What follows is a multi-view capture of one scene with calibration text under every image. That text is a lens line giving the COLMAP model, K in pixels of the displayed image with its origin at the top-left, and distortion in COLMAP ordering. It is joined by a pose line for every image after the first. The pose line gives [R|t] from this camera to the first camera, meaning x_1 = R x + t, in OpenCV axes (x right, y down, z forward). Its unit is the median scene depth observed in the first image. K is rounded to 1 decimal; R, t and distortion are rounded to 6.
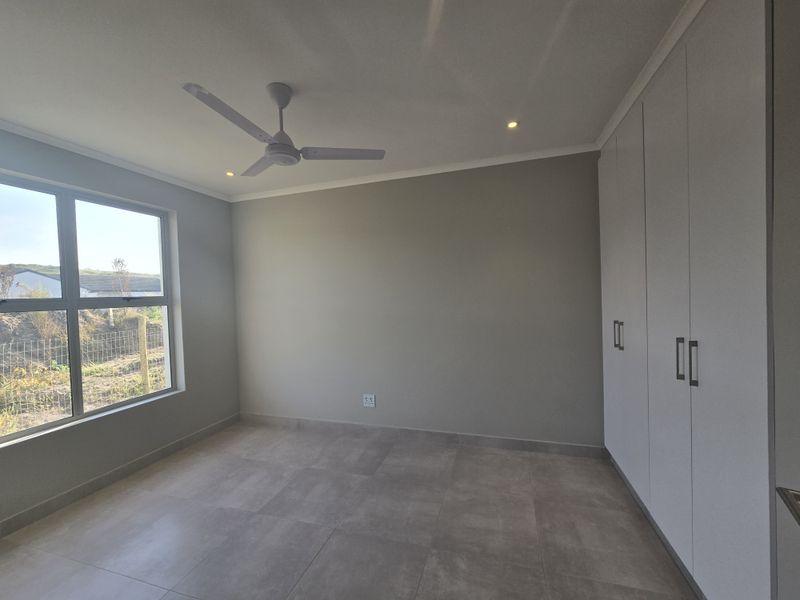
lens RADIAL K [[331.6, 0, 399.3], [0, 331.6, 301.7], [0, 0, 1]] dist [-0.002899, -0.000389]
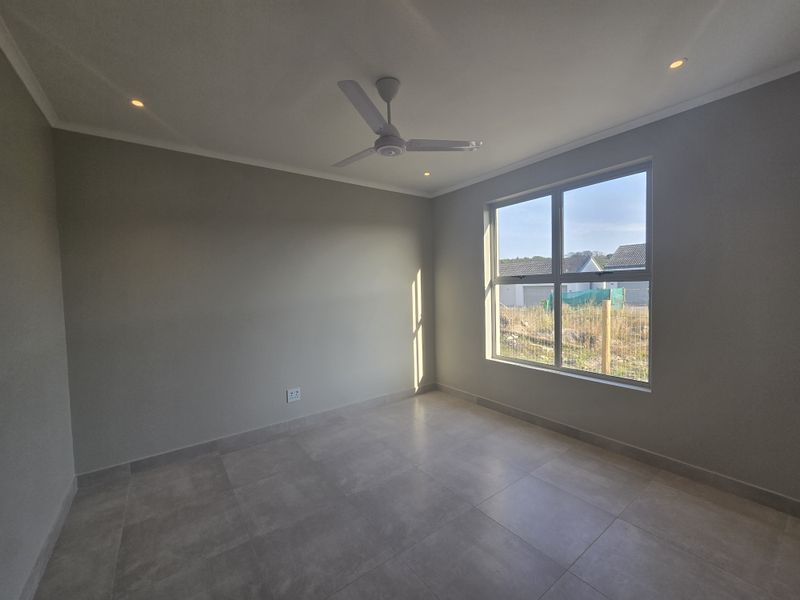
lens RADIAL K [[331.6, 0, 399.3], [0, 331.6, 301.7], [0, 0, 1]] dist [-0.002899, -0.000389]
pose [[-0.589733, 0.095511, -0.801931, 0.381734], [0.037116, 0.995138, 0.091228, -0.043526], [0.806745, 0.024035, -0.590410, 1.240961]]
